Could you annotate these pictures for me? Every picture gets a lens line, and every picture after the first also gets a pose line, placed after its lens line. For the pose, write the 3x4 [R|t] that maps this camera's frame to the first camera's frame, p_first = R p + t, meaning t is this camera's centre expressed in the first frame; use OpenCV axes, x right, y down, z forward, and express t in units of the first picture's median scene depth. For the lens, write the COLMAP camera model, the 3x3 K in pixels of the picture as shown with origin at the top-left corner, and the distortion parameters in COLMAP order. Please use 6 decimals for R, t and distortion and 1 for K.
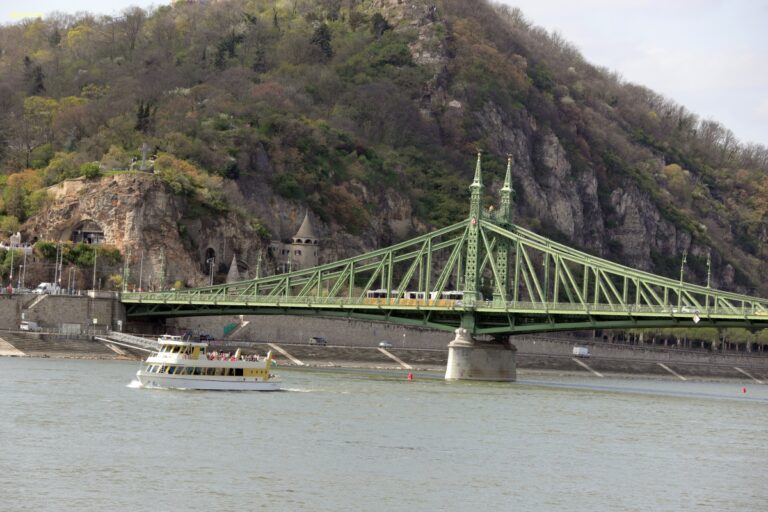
lens RADIAL K [[3325.6, 0, 384.0], [0, 3325.6, 256.0], [0, 0, 1]] dist [0.314575, 3.486929]
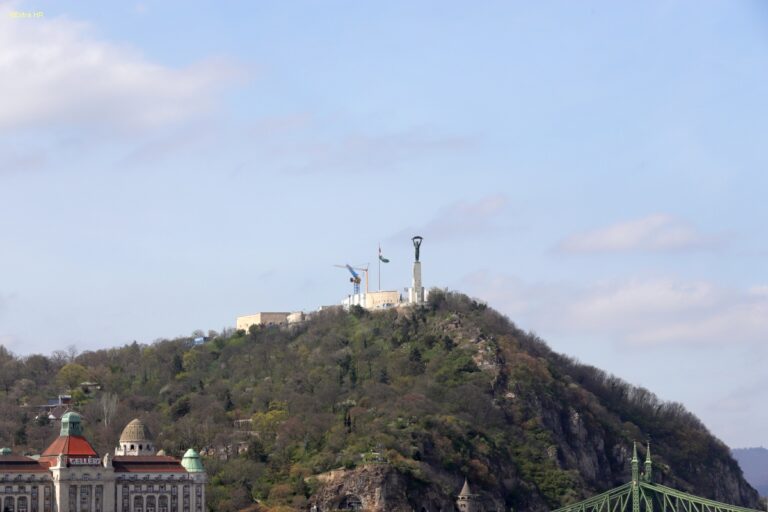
lens RADIAL K [[3010.6, 0, 384.0], [0, 3010.6, 256.0], [0, 0, 1]] dist [0.154480, 4.238928]
pose [[0.995270, -0.061761, 0.074984, -0.149895], [0.067234, 0.995078, -0.072795, -0.015839], [-0.070119, 0.077492, 0.994524, -0.375966]]
